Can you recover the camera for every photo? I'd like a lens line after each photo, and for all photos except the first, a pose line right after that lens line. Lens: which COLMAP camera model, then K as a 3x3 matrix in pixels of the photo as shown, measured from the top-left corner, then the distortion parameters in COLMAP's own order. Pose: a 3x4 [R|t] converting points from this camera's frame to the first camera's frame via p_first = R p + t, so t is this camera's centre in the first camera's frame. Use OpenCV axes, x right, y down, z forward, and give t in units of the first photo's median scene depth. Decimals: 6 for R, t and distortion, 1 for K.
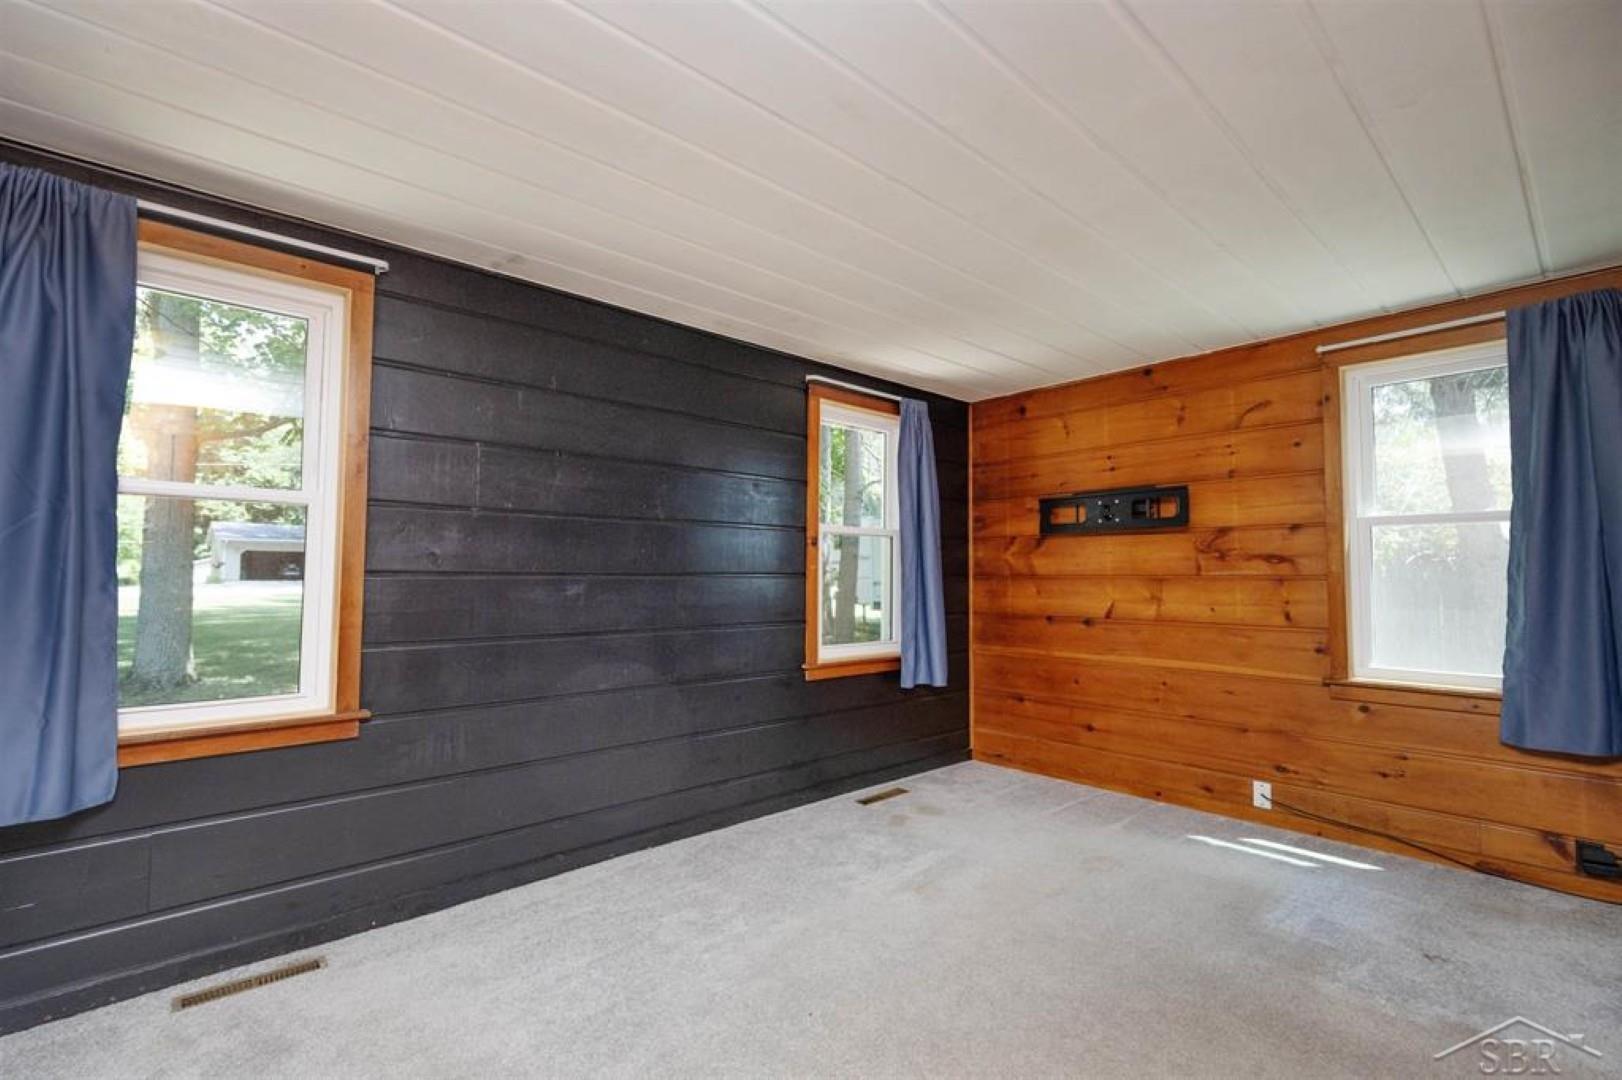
lens RADIAL K [[682.6, 0, 813.7], [0, 682.6, 557.2], [0, 0, 1]] dist [-0.001434, 0.000010]
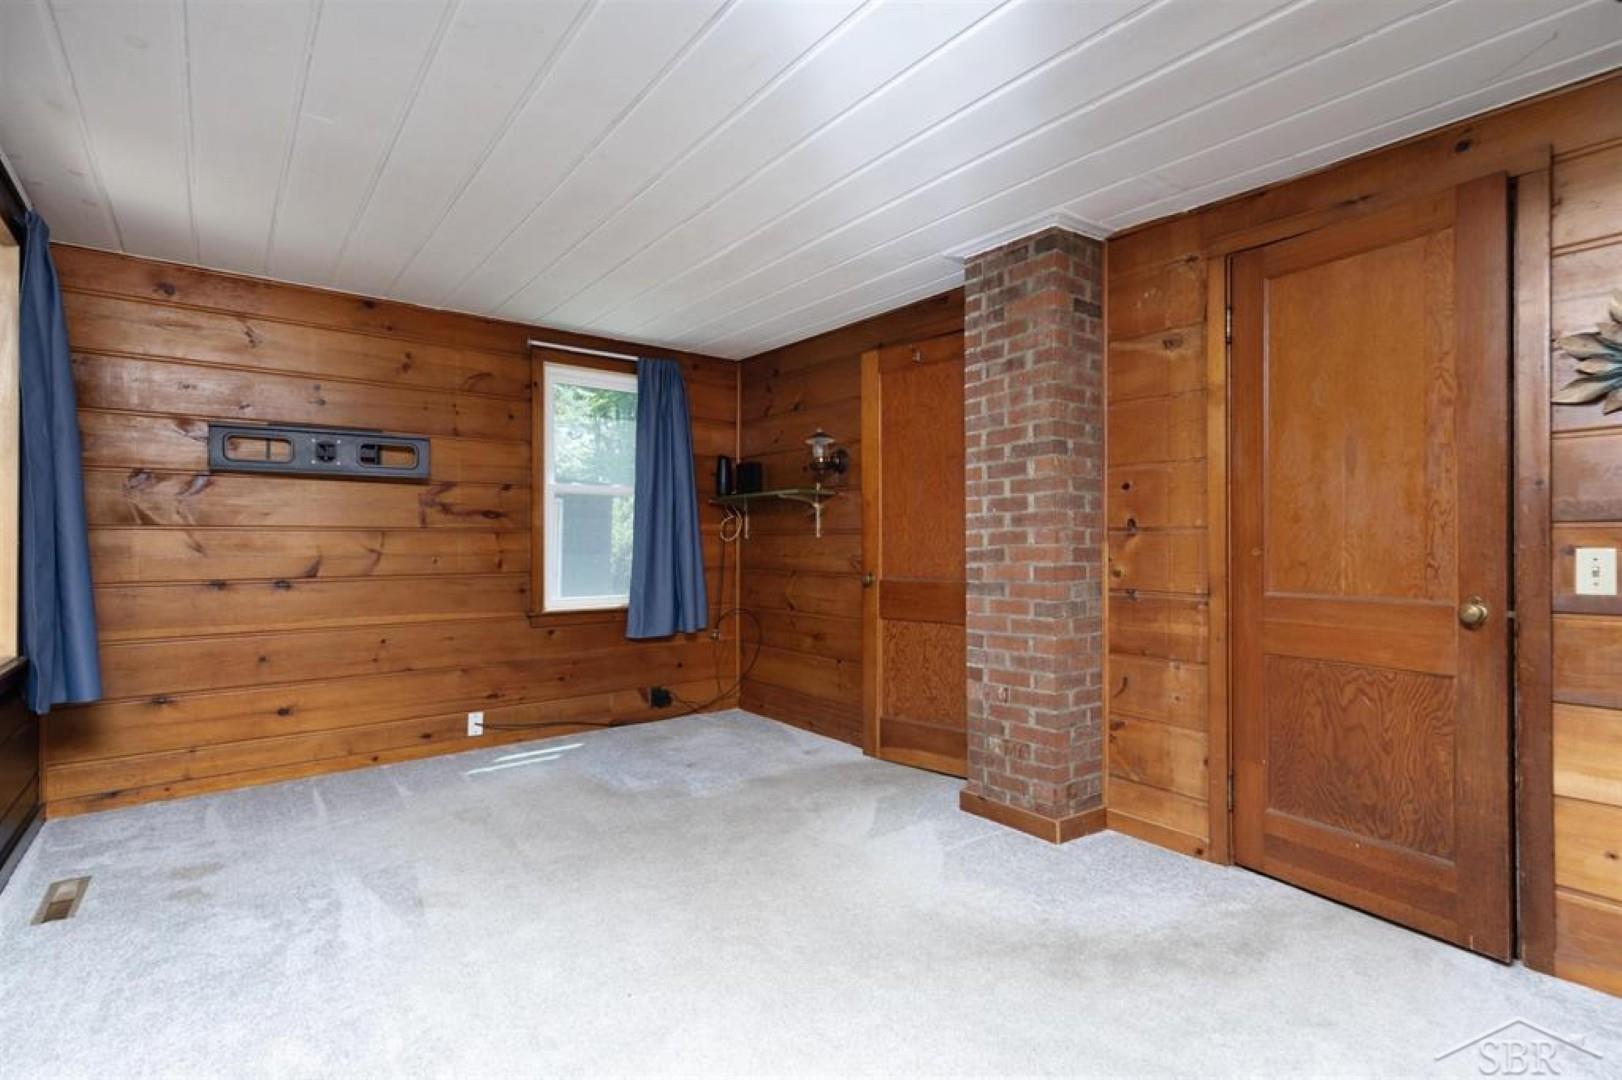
lens RADIAL K [[793.0, 0, 811.0], [0, 793.0, 540.0], [0, 0, 1]] dist [-0.032411, 0.001124]
pose [[0.066665, -0.009602, 0.997729, -0.607243], [-0.035278, 0.999306, 0.011974, 0.012062], [-0.997152, -0.035996, 0.066280, 0.384620]]
